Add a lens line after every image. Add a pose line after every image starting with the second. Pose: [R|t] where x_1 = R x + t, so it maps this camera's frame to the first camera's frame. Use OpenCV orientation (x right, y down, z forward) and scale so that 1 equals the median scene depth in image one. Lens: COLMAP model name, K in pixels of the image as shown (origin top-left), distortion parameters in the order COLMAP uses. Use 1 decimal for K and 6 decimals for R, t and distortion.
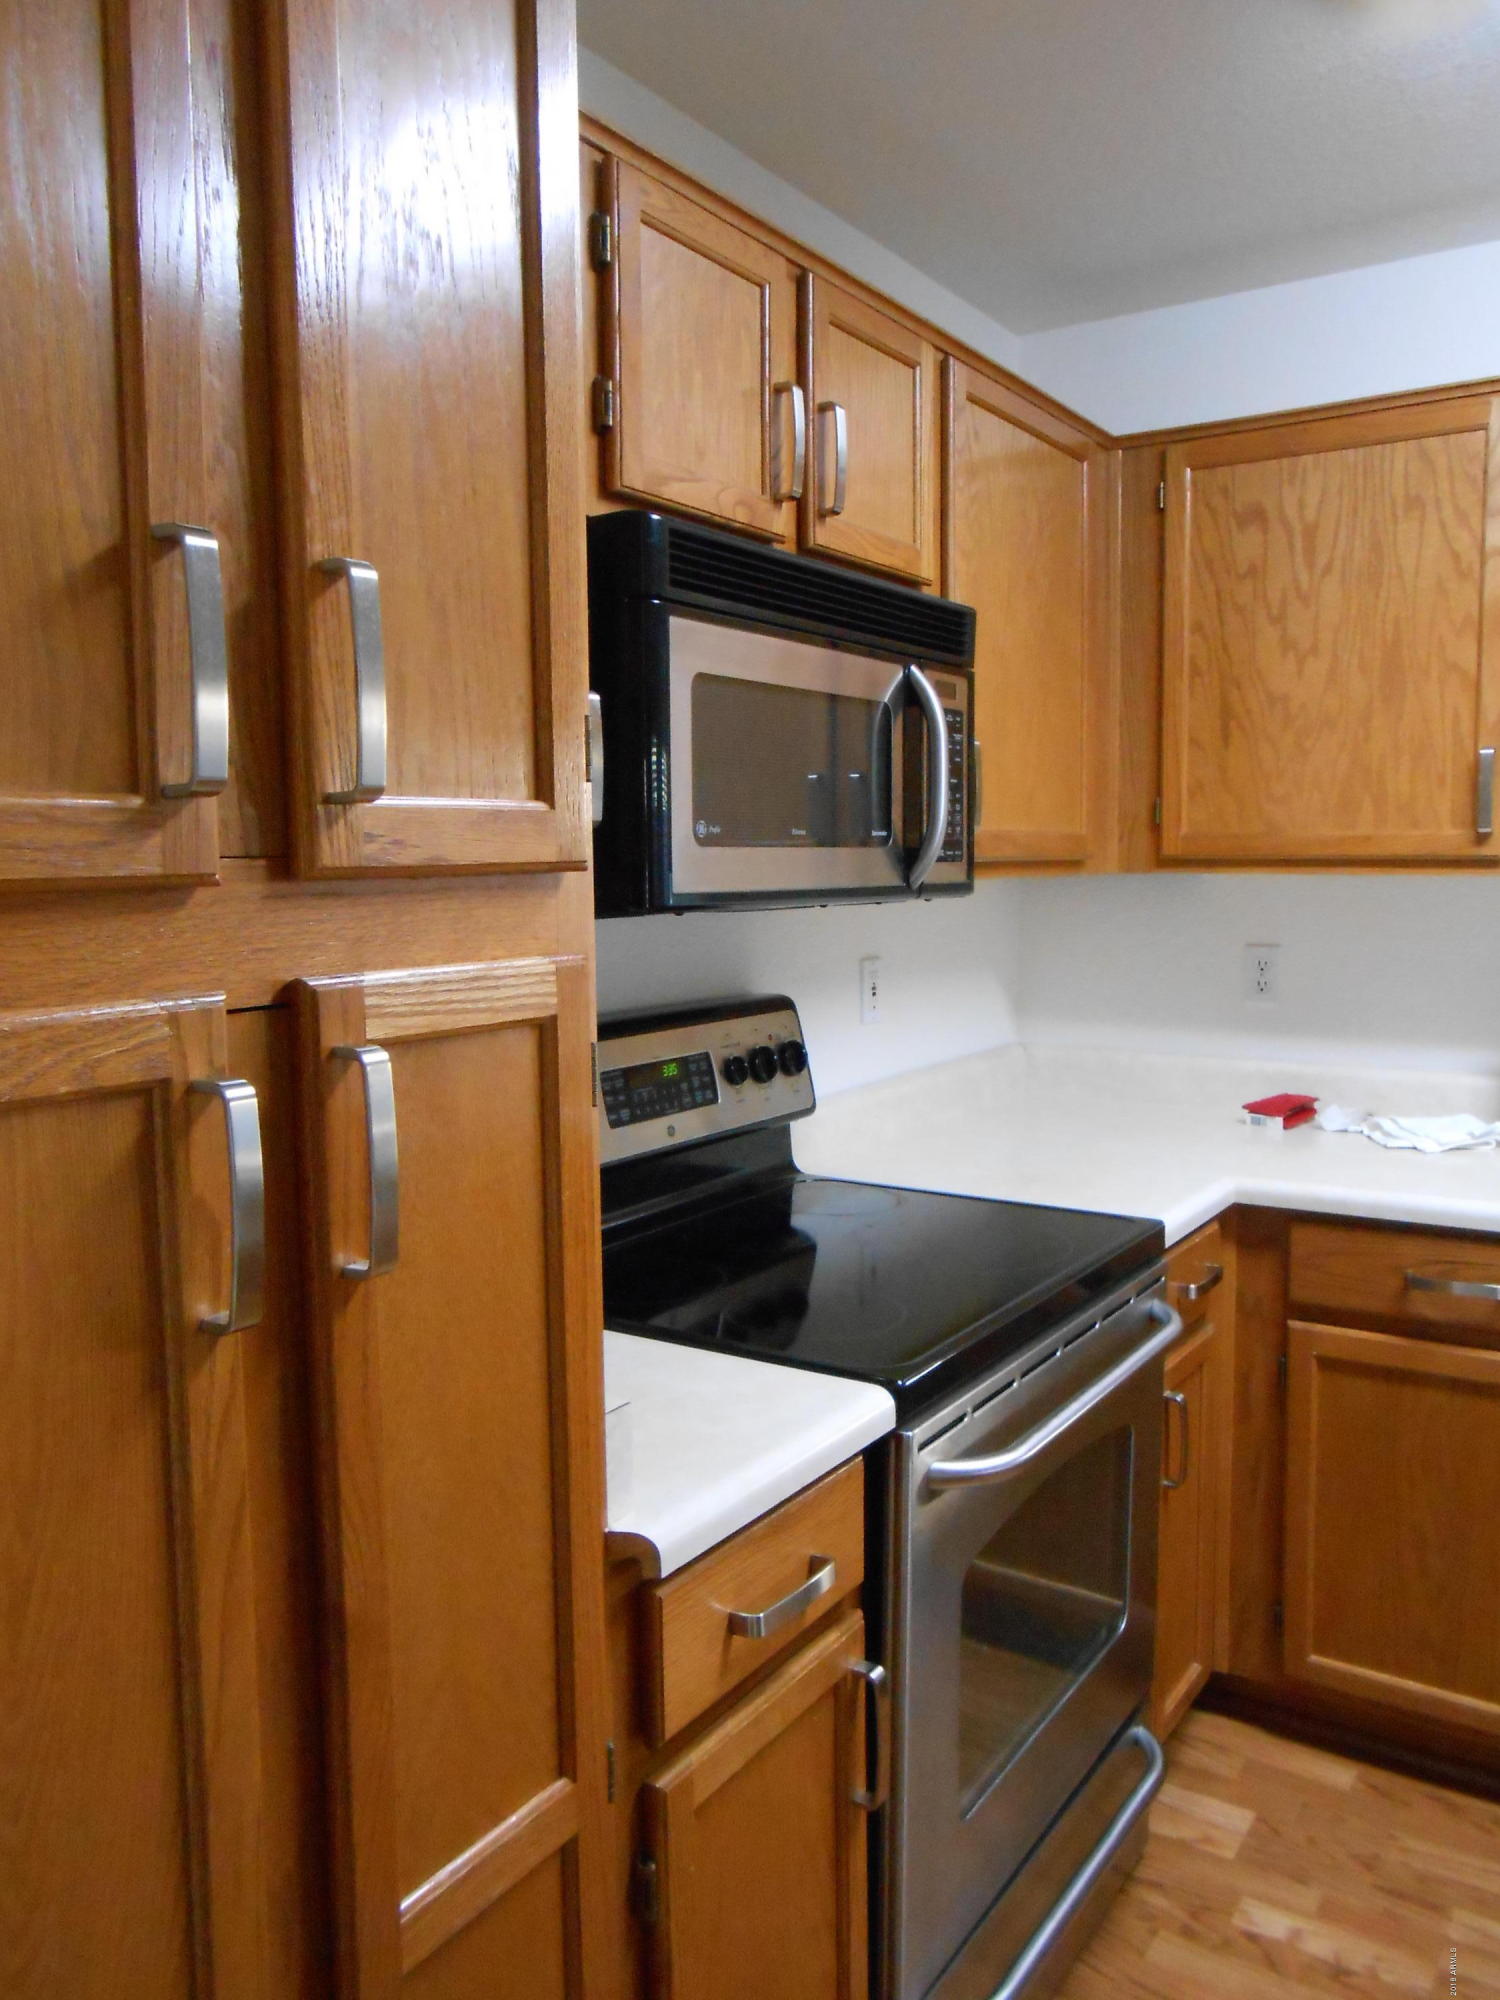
lens RADIAL K [[1551.9, 0, 750.0], [0, 1551.9, 1000.0], [0, 0, 1]] dist [-0.035128, 0.049831]
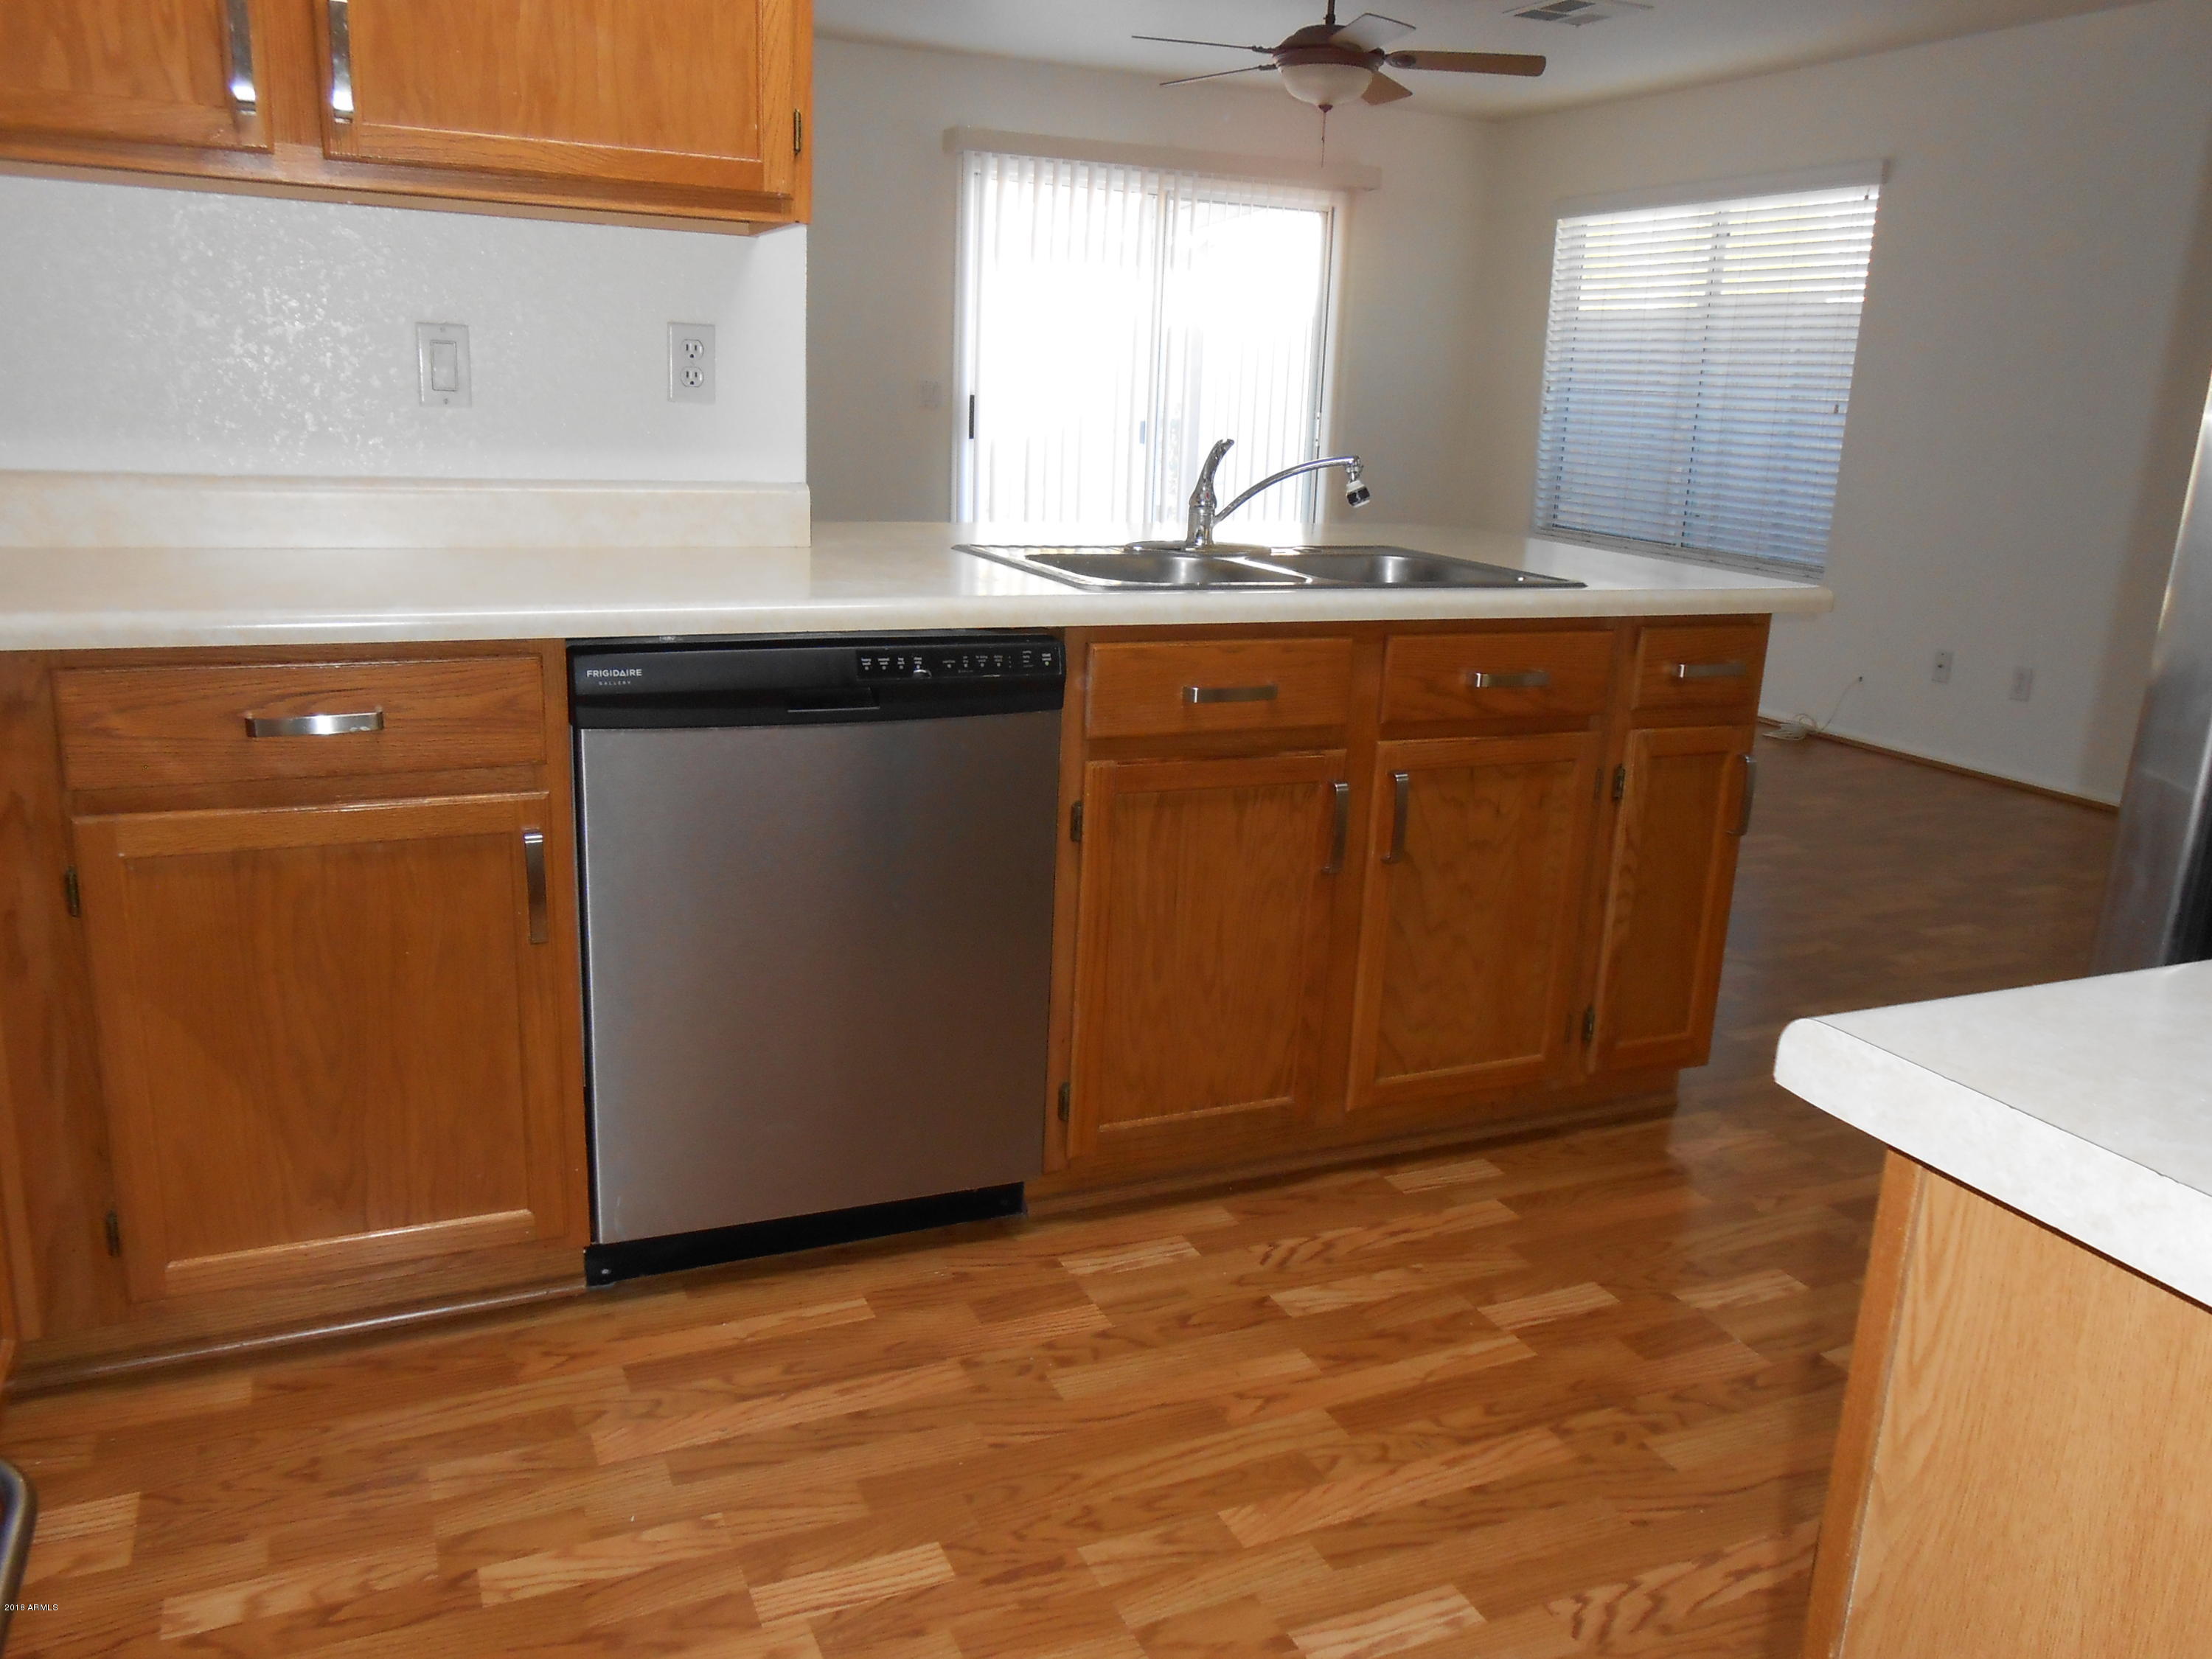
lens RADIAL K [[1716.4, 0, 1105.6], [0, 1716.4, 837.3], [0, 0, 1]] dist [-0.035128, 0.049831]
pose [[0.535145, -0.185148, 0.824221, -0.030505], [0.035312, 0.979736, 0.197155, 0.082495], [-0.844022, -0.076402, 0.530839, 0.210382]]
